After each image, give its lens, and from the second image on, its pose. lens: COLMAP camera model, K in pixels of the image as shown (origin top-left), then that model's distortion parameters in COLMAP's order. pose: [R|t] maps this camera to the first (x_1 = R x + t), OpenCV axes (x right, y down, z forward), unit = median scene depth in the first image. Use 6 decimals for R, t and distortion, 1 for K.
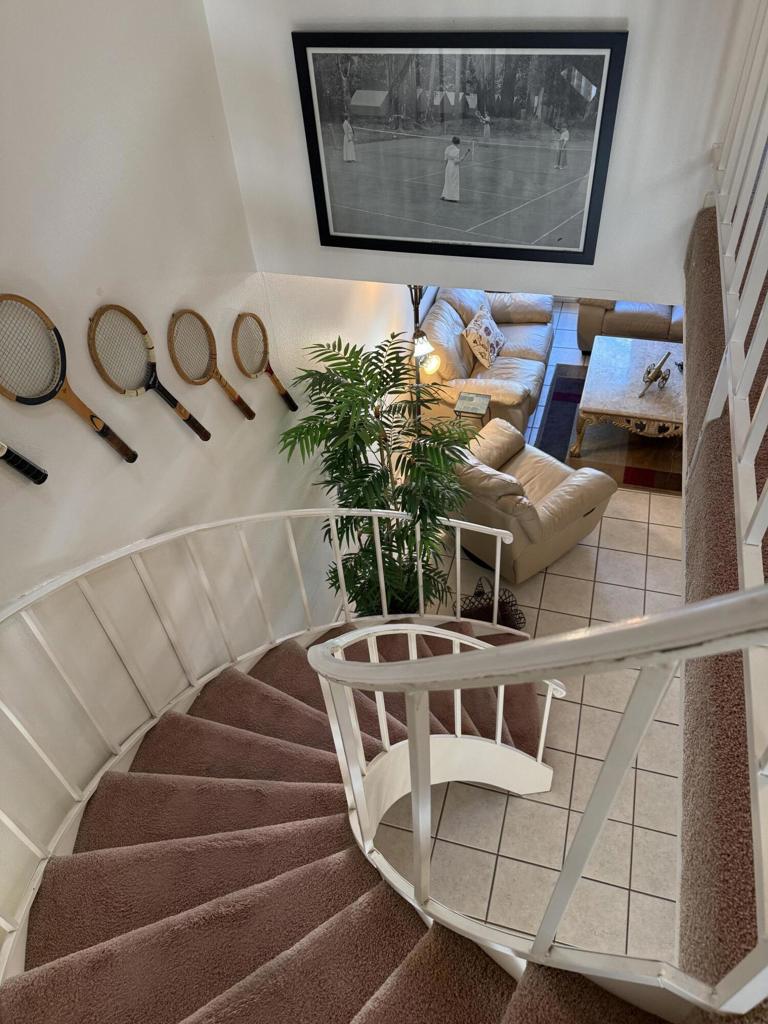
lens RADIAL K [[714.4, 0, 384.0], [0, 714.4, 512.0], [0, 0, 1]] dist [0.096698, -0.166150]
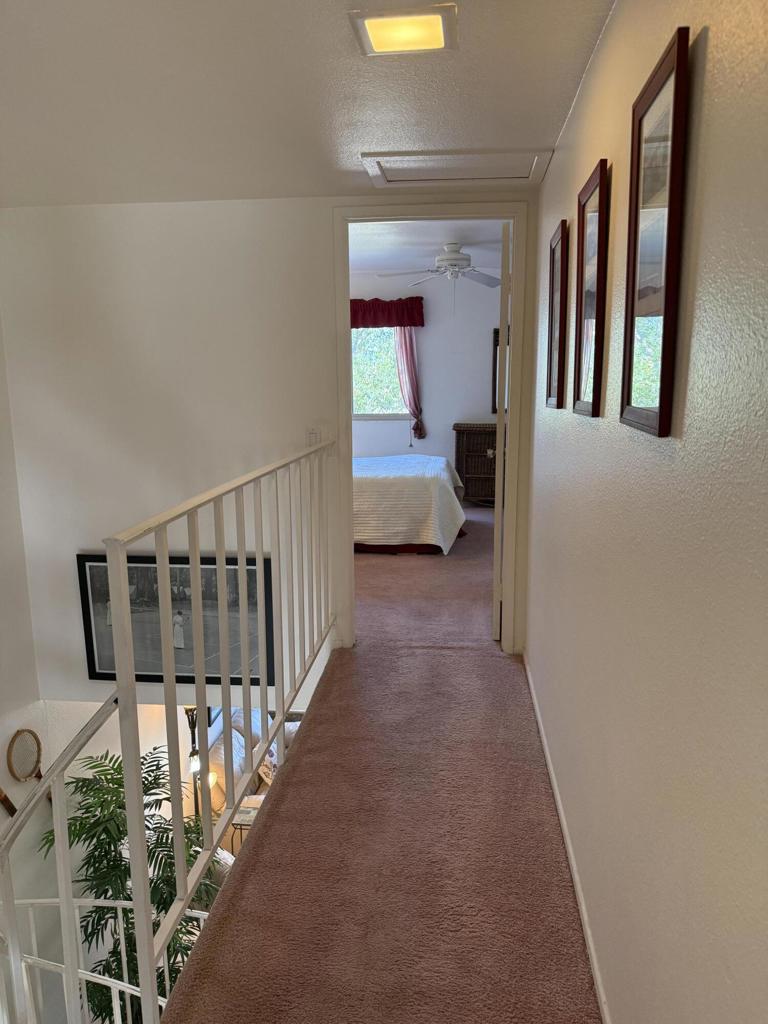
lens RADIAL K [[719.8, 0, 384.0], [0, 719.8, 512.0], [0, 0, 1]] dist [0.053234, -0.080172]
pose [[0.984365, 0.017386, 0.175282, 0.190248], [0.085201, 0.823959, -0.560208, 0.172890], [-0.154165, 0.566383, 0.809594, -0.356136]]
